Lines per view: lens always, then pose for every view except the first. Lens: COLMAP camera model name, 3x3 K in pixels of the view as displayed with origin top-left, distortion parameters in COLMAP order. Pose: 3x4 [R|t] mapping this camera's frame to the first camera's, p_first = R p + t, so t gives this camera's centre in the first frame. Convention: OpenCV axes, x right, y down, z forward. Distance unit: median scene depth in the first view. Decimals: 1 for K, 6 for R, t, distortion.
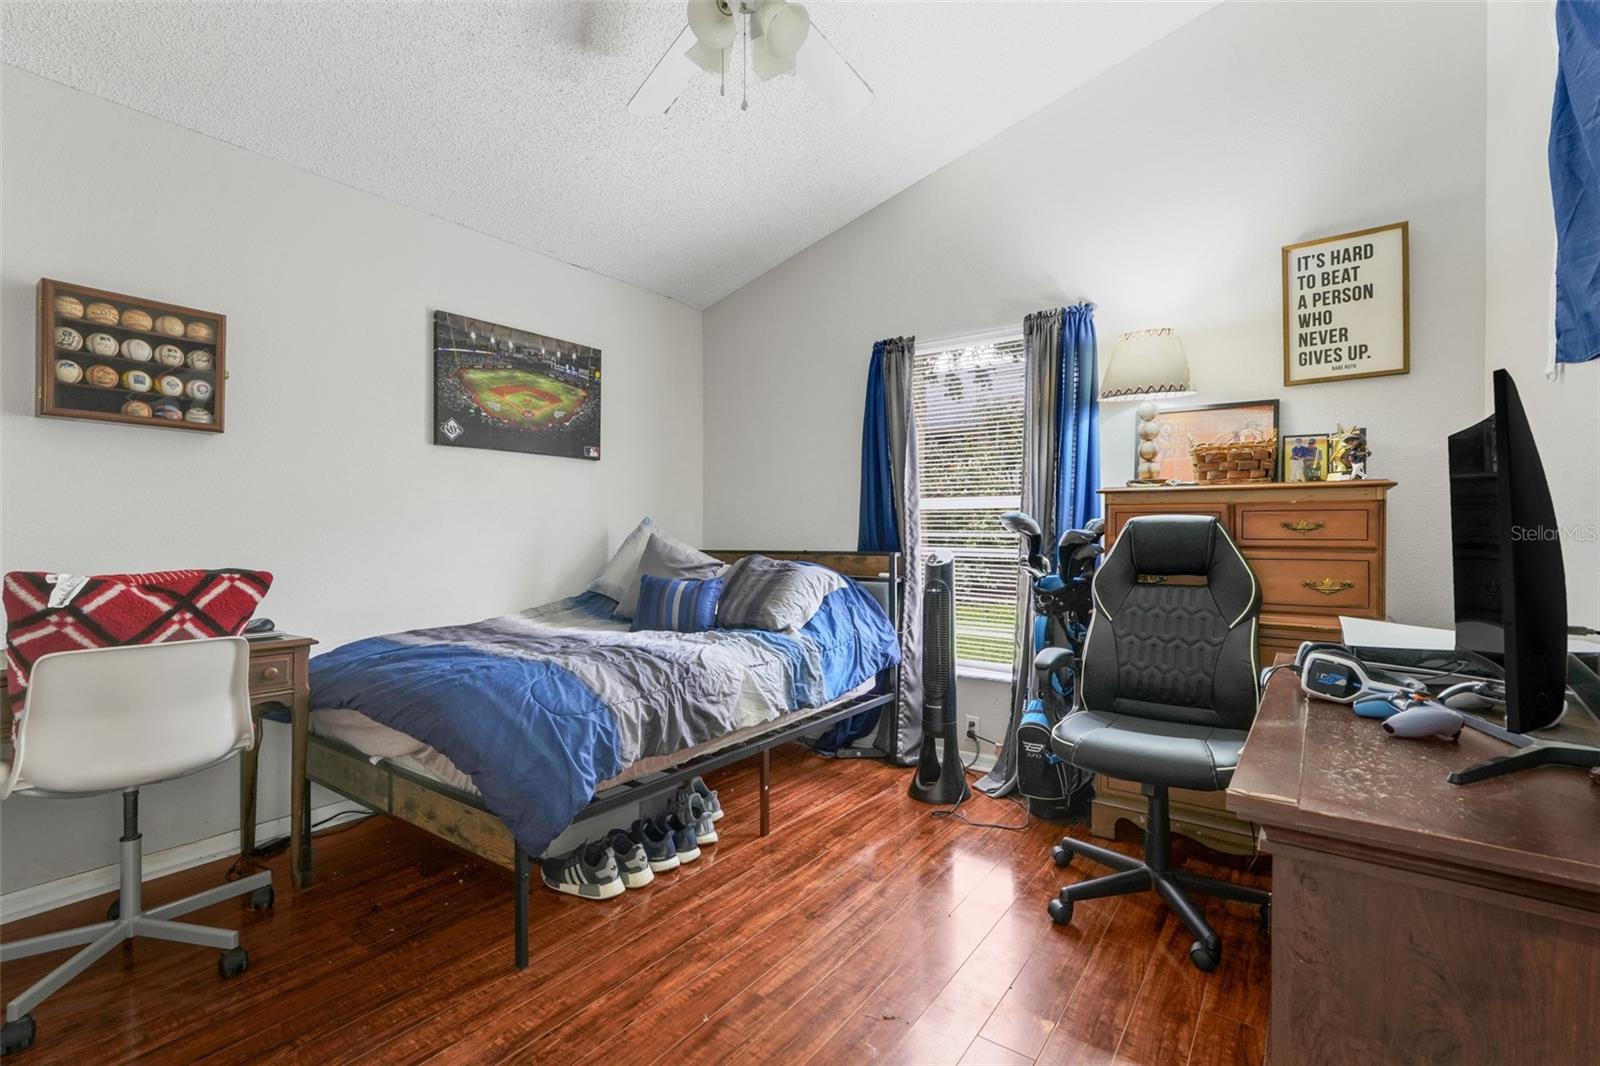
lens RADIAL K [[717.4, 0, 792.4], [0, 717.4, 532.8], [0, 0, 1]] dist [-0.005753, 0.004630]
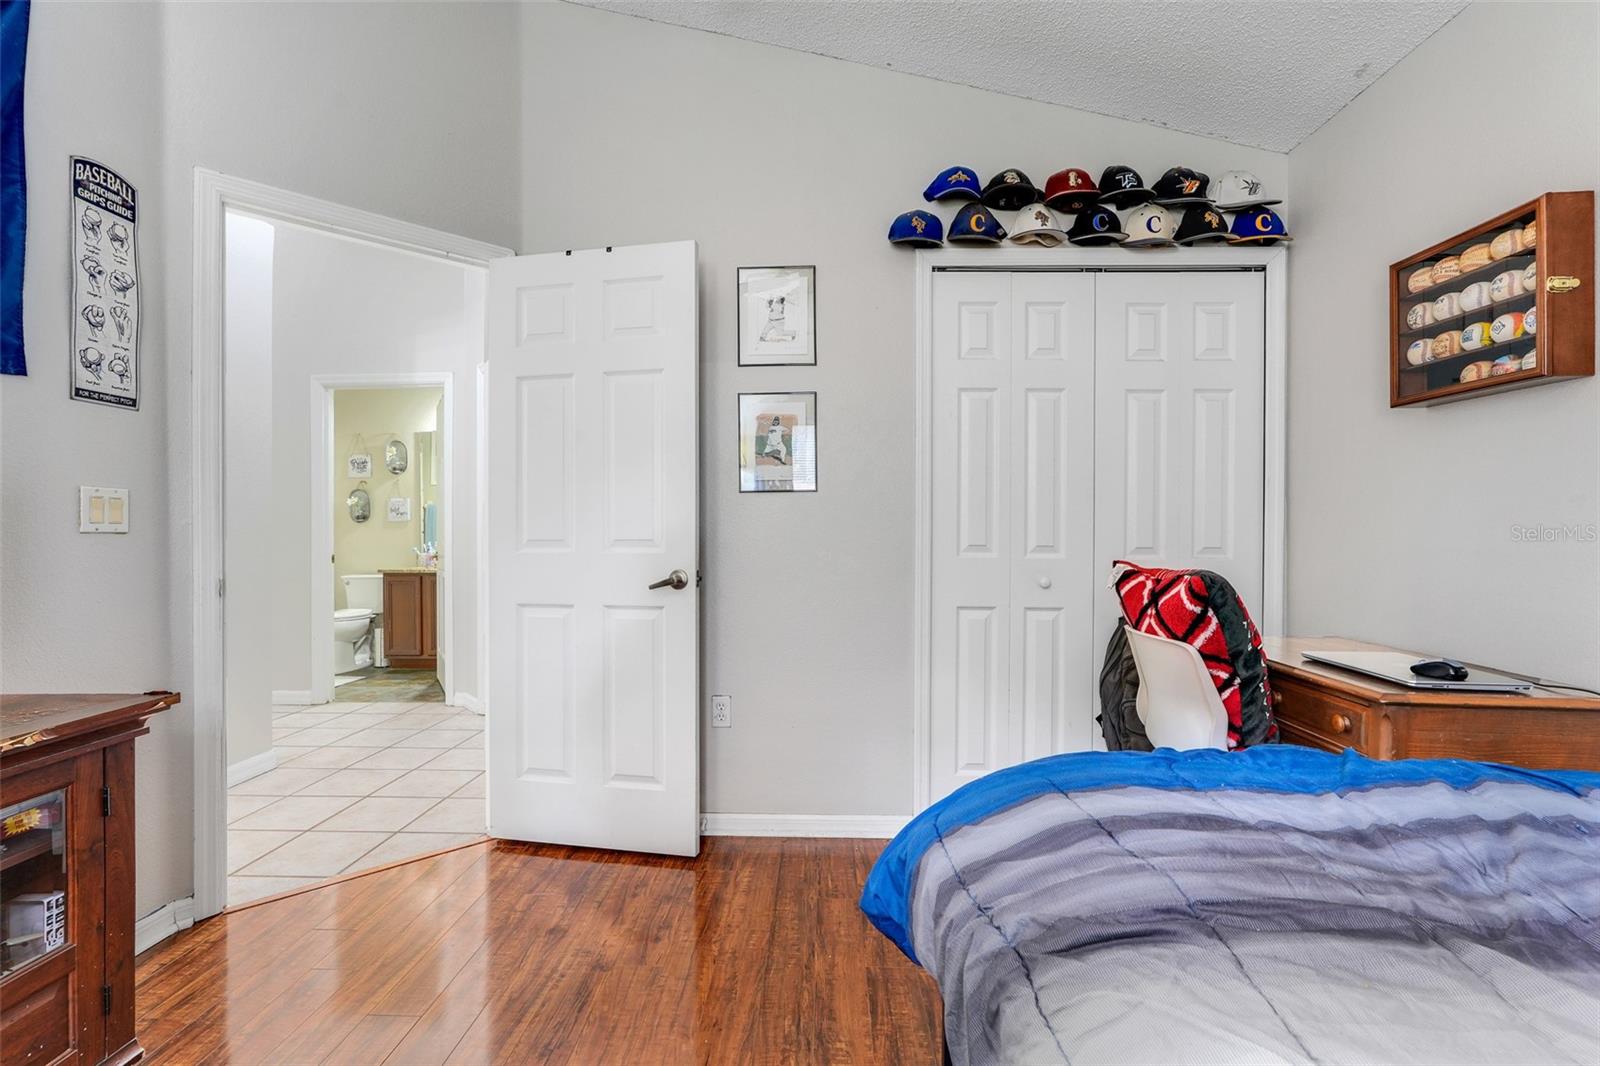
lens RADIAL K [[717.4, 0, 792.4], [0, 717.4, 532.8], [0, 0, 1]] dist [-0.005753, 0.004630]
pose [[-0.824517, 0.001331, -0.565835, 0.139543], [-0.001514, 0.999988, 0.004559, -0.001898], [0.565835, 0.004616, -0.824506, 1.265559]]
